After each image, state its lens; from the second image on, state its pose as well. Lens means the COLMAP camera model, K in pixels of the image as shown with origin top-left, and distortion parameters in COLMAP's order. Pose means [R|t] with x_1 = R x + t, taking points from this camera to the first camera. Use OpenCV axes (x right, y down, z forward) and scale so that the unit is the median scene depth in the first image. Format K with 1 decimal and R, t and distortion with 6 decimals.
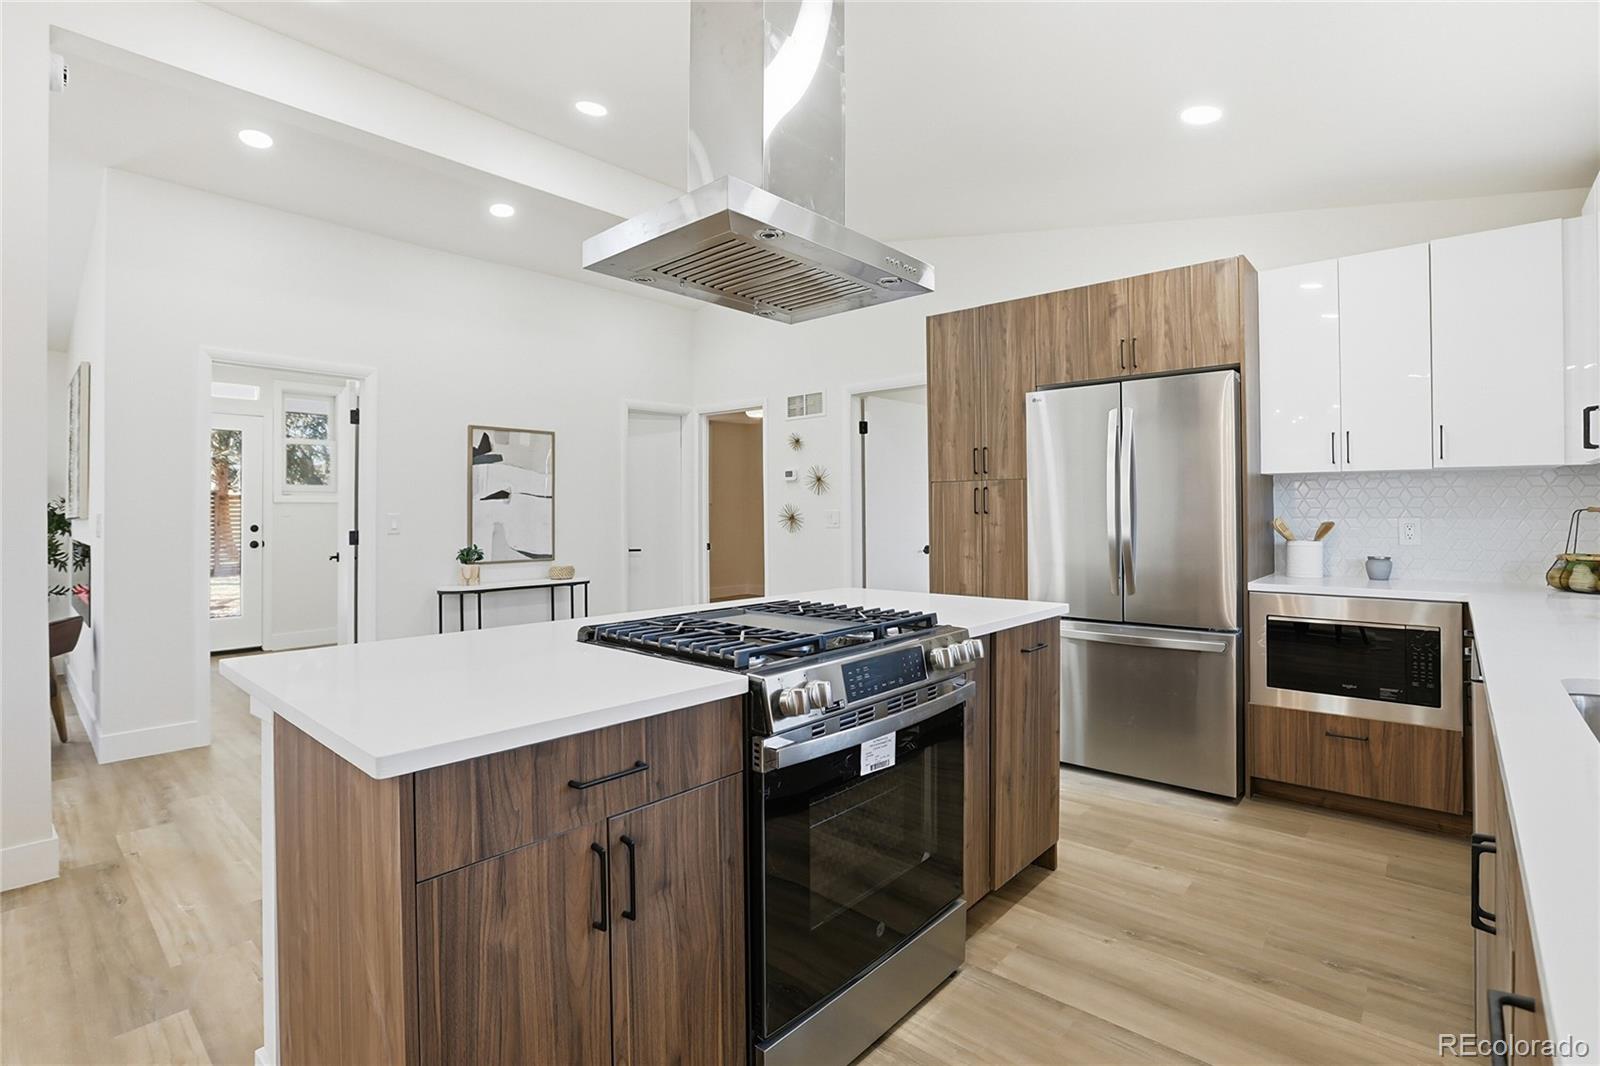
lens RADIAL K [[750.5, 0, 798.4], [0, 750.5, 496.7], [0, 0, 1]] dist [-0.050932, 0.014548]
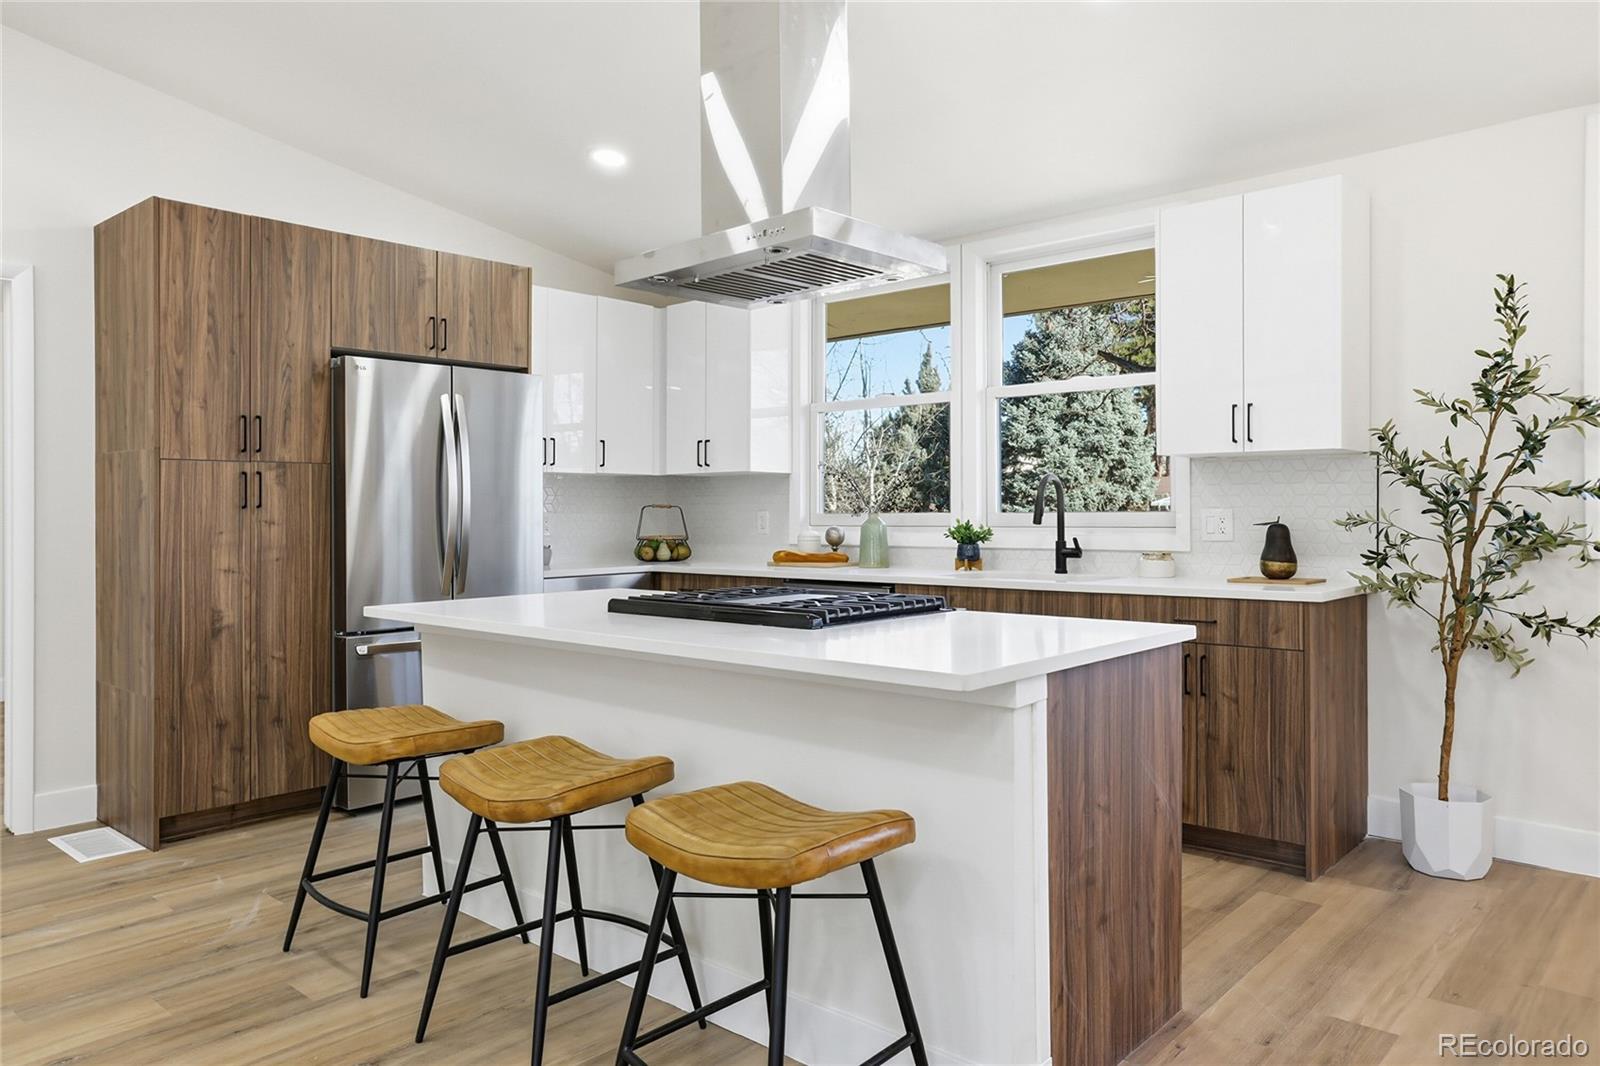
lens RADIAL K [[1104.2, 0, 793.9], [0, 1104.2, 507.1], [0, 0, 1]] dist [-0.047844, 0.047960]
pose [[-0.006402, 0.008592, 0.999943, -0.994291], [-0.011956, 0.999891, -0.008668, 0.030404], [-0.999908, -0.012011, -0.006298, 0.611685]]
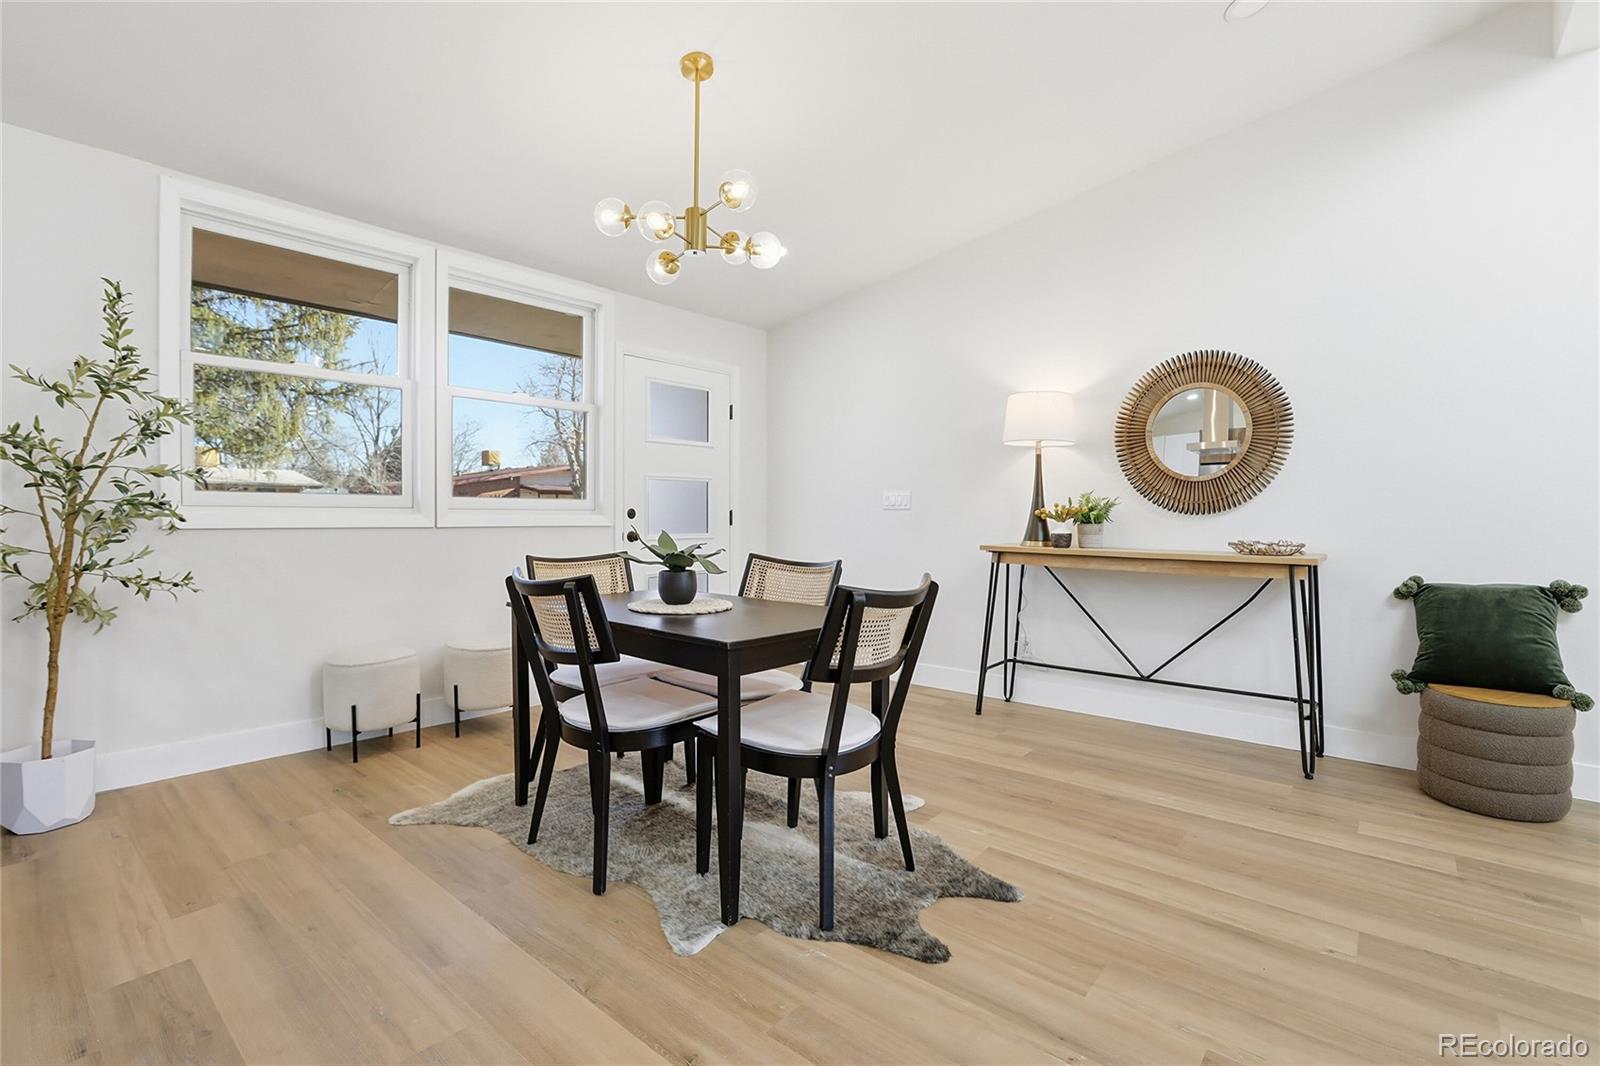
lens RADIAL K [[750.5, 0, 786.7], [0, 750.5, 525.1], [0, 0, 1]] dist [-0.050932, 0.014548]
pose [[-0.999121, -0.001360, -0.041907, -0.646705], [-0.001316, 0.999999, -0.001070, 0.059022], [0.041908, -0.001014, -0.999121, 0.753746]]
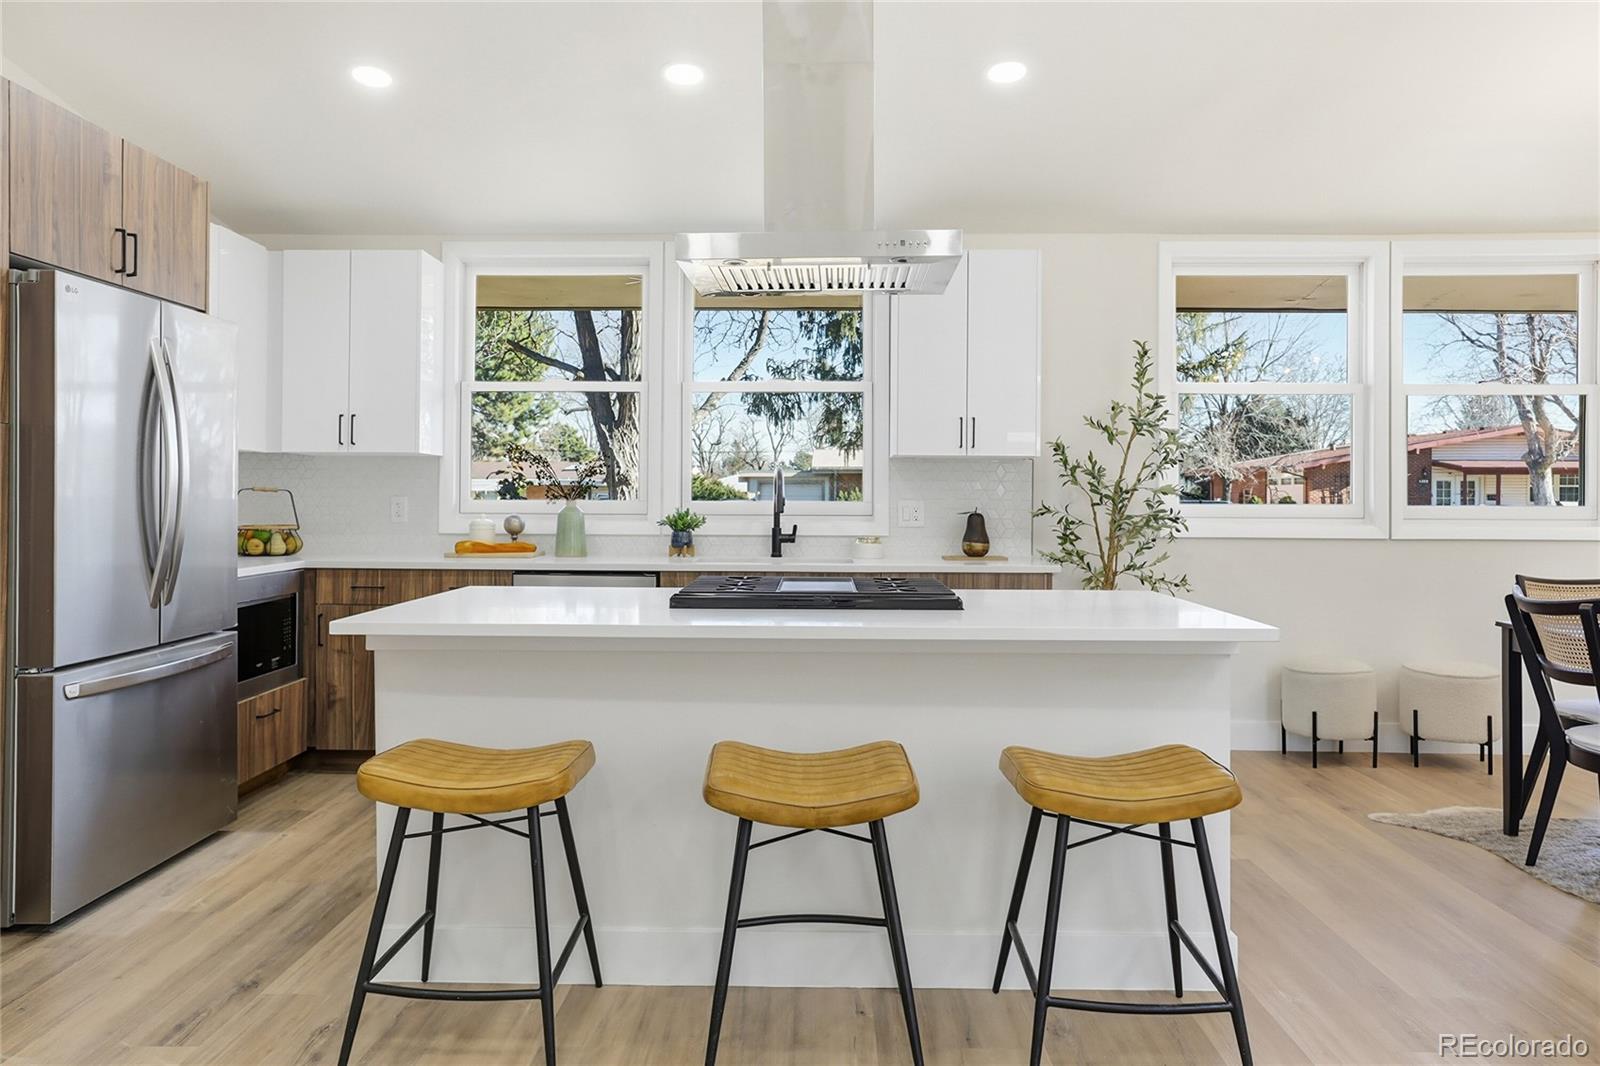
lens RADIAL K [[1104.2, 0, 780.4], [0, 1104.2, 487.5], [0, 0, 1]] dist [-0.047844, 0.047960]
pose [[-0.669110, 0.007746, 0.743123, -0.743166], [-0.015937, 0.999566, -0.024768, 0.039392], [-0.742992, -0.028416, -0.668696, 1.331763]]
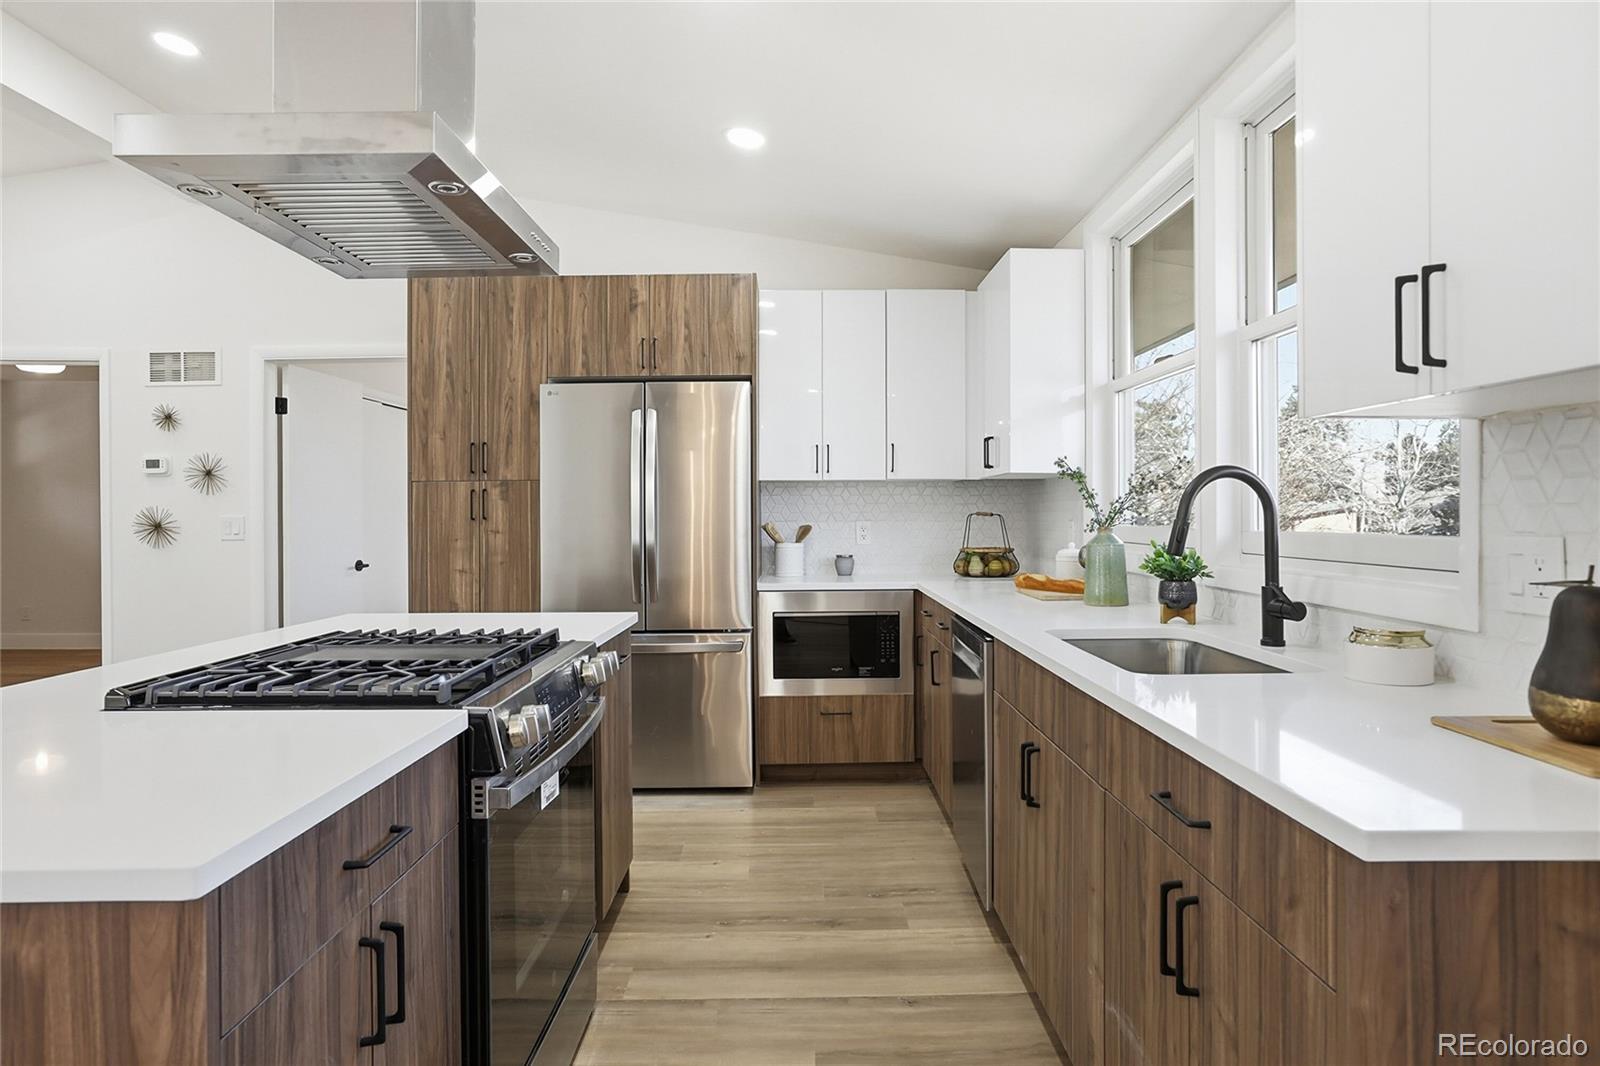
lens RADIAL K [[908.5, 0, 788.1], [0, 908.5, 501.4], [0, 0, 1]] dist [-0.043694, 0.015615]
pose [[0.744008, 0.007336, 0.668130, -0.227049], [-0.008431, 0.999963, -0.001591, 0.000550], [-0.668117, -0.004449, 0.744043, -0.003275]]
